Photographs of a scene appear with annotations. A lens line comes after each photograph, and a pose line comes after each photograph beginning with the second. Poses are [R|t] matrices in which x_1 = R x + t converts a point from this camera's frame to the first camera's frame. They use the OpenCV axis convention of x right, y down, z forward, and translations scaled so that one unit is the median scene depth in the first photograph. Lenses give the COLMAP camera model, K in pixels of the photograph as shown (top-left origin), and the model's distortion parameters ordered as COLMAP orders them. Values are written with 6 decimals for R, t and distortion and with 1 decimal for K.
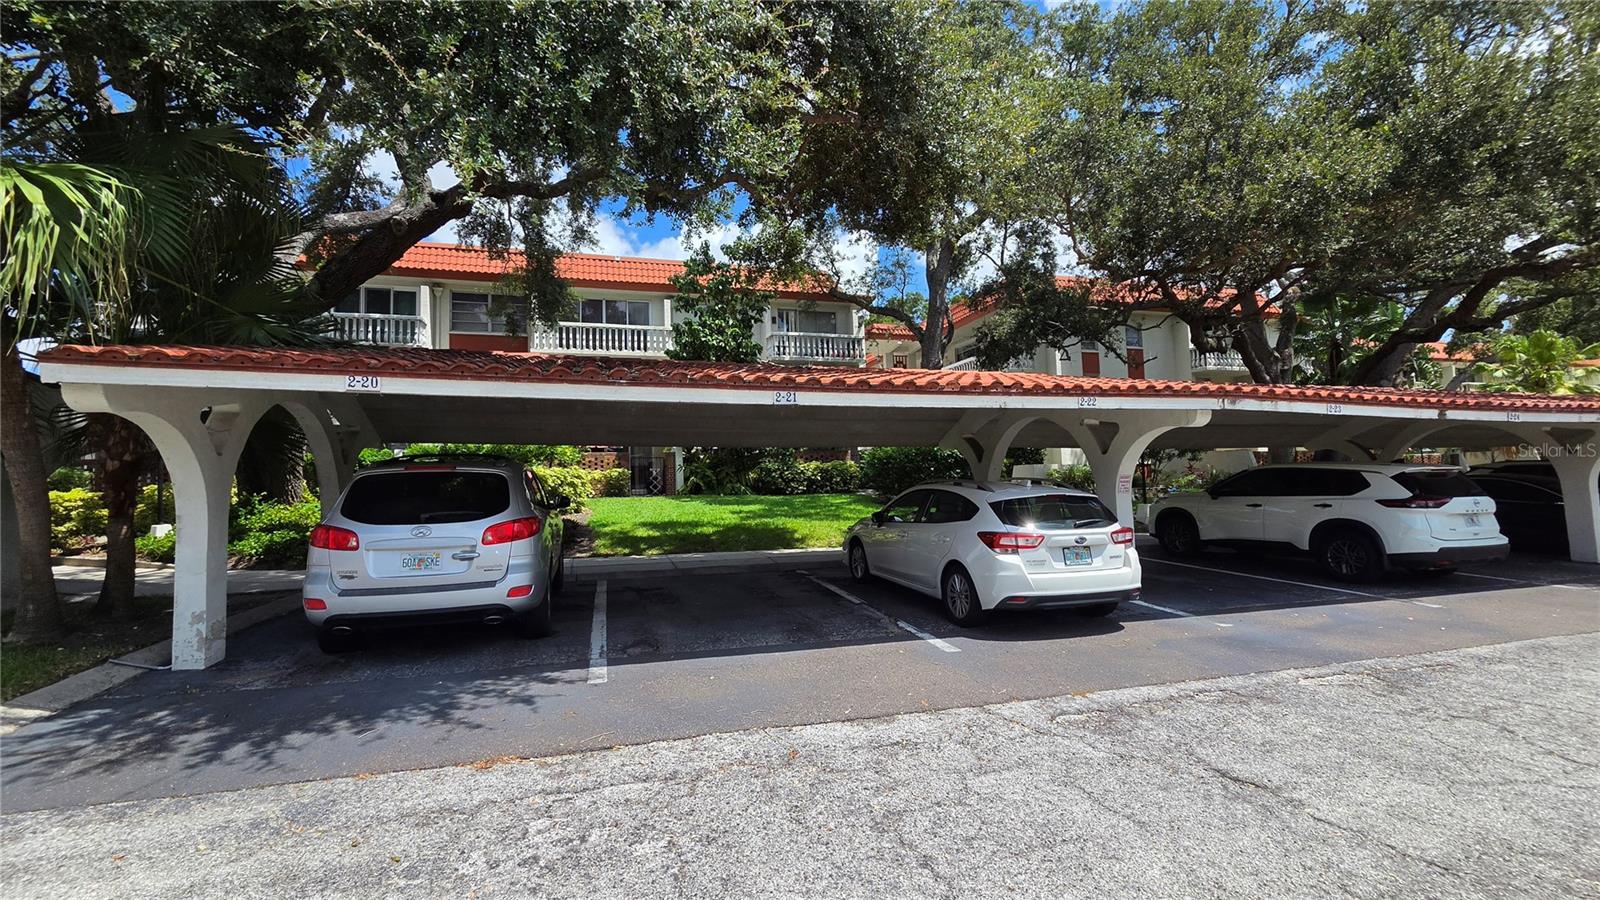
lens RADIAL K [[664.2, 0, 794.3], [0, 664.2, 441.3], [0, 0, 1]] dist [0.002366, -0.000299]
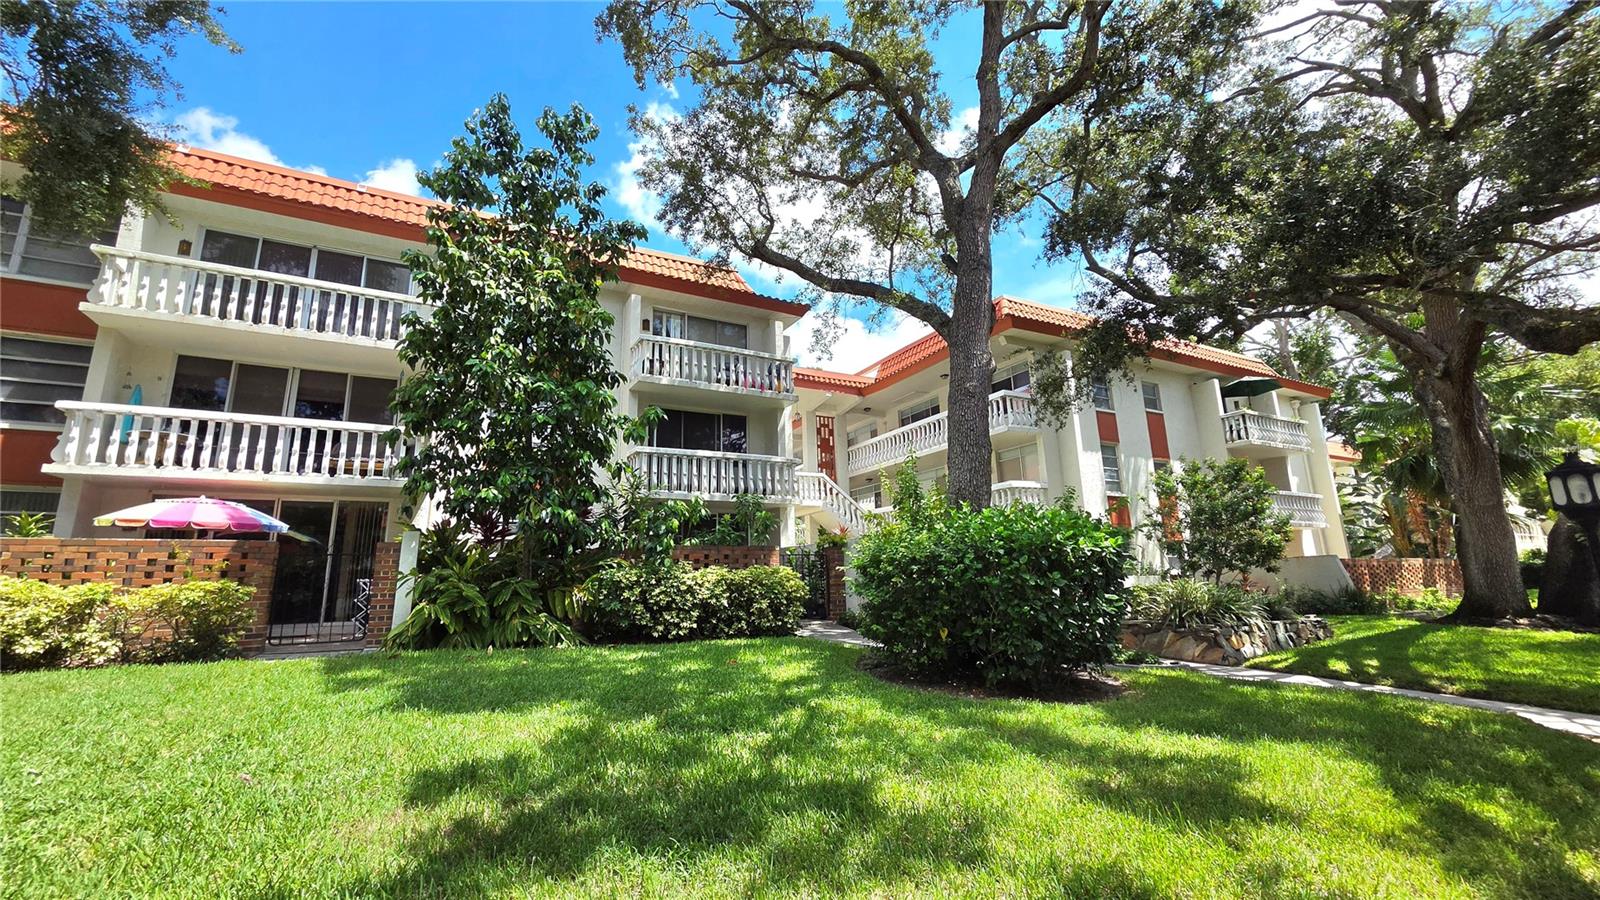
lens RADIAL K [[664.2, 0, 794.3], [0, 664.2, 441.3], [0, 0, 1]] dist [0.002366, -0.000299]
pose [[0.982273, 0.042946, 0.182472, -0.005262], [-0.014466, 0.987867, -0.154627, 0.014285], [-0.186899, 0.149246, 0.970976, 0.510754]]
